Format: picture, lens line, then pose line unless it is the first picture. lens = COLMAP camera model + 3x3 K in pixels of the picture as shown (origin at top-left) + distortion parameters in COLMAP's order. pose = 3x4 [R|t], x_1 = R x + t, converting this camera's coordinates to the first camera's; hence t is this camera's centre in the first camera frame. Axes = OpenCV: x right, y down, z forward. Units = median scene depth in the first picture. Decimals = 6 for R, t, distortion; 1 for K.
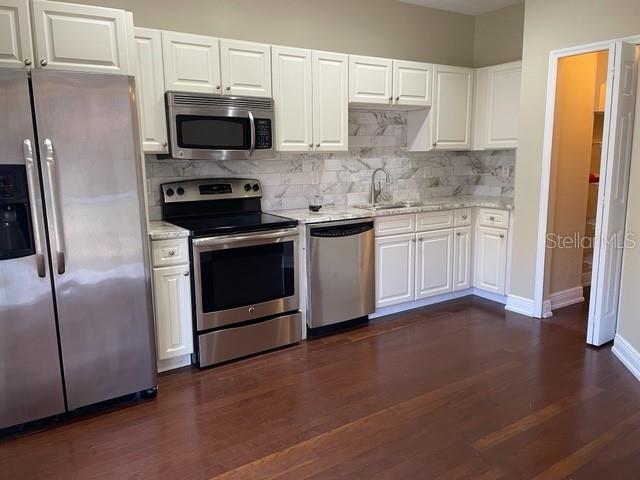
lens RADIAL K [[482.7, 0, 319.0], [0, 482.7, 238.8], [0, 0, 1]] dist [0.028584, -0.033137]
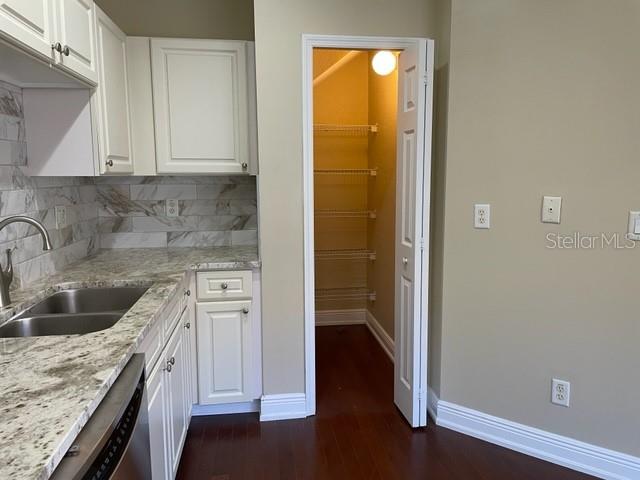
lens RADIAL K [[482.7, 0, 322.4], [0, 482.7, 236.7], [0, 0, 1]] dist [0.028584, -0.033137]
pose [[0.418245, -0.103138, 0.902460, -0.122353], [0.153667, 0.987246, 0.041611, -0.099258], [-0.895242, 0.121274, 0.428760, 0.554735]]
